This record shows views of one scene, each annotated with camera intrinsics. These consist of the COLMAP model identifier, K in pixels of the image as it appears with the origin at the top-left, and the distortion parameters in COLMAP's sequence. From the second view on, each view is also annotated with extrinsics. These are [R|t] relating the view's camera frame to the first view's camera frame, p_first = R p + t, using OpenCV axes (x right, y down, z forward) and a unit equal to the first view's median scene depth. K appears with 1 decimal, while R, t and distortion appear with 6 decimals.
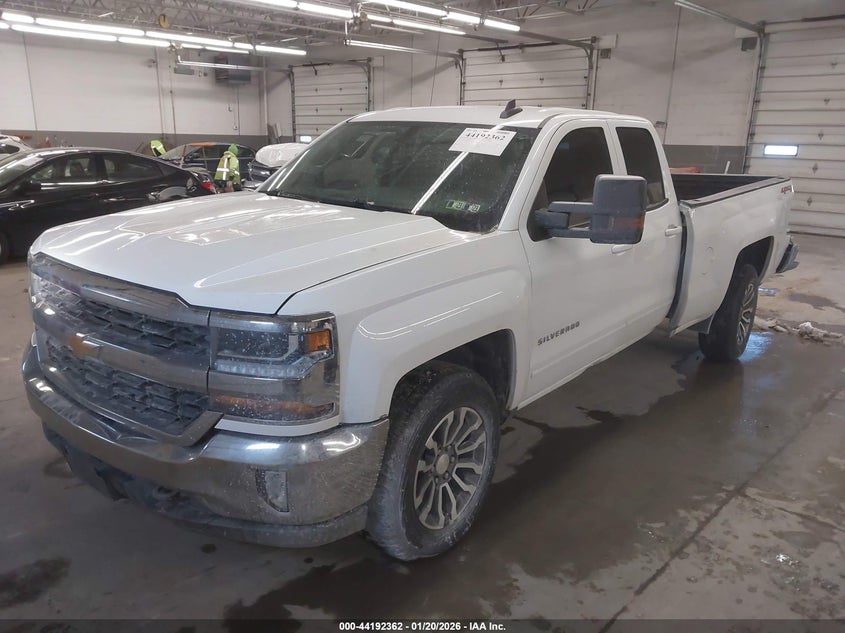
lens RADIAL K [[642.0, 0, 422.5], [0, 642.0, 316.5], [0, 0, 1]] dist [0.037589, -0.003425]
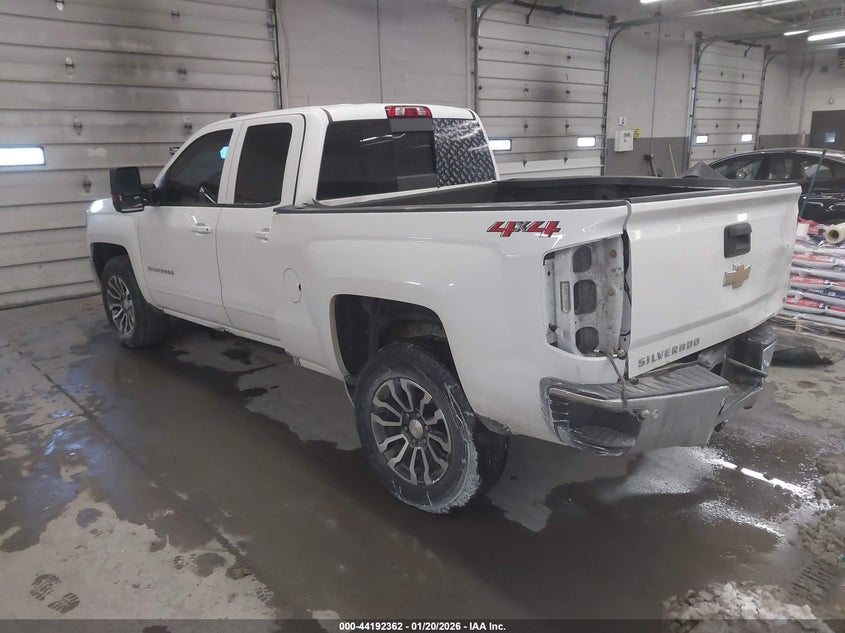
lens RADIAL K [[642.0, 0, 422.5], [0, 642.0, 316.5], [0, 0, 1]] dist [0.037589, -0.003425]
pose [[-0.072817, 0.225394, -0.971543, 1.646105], [-0.243215, 0.940706, 0.236469, -0.377123], [0.967235, 0.253513, -0.013680, 1.616441]]
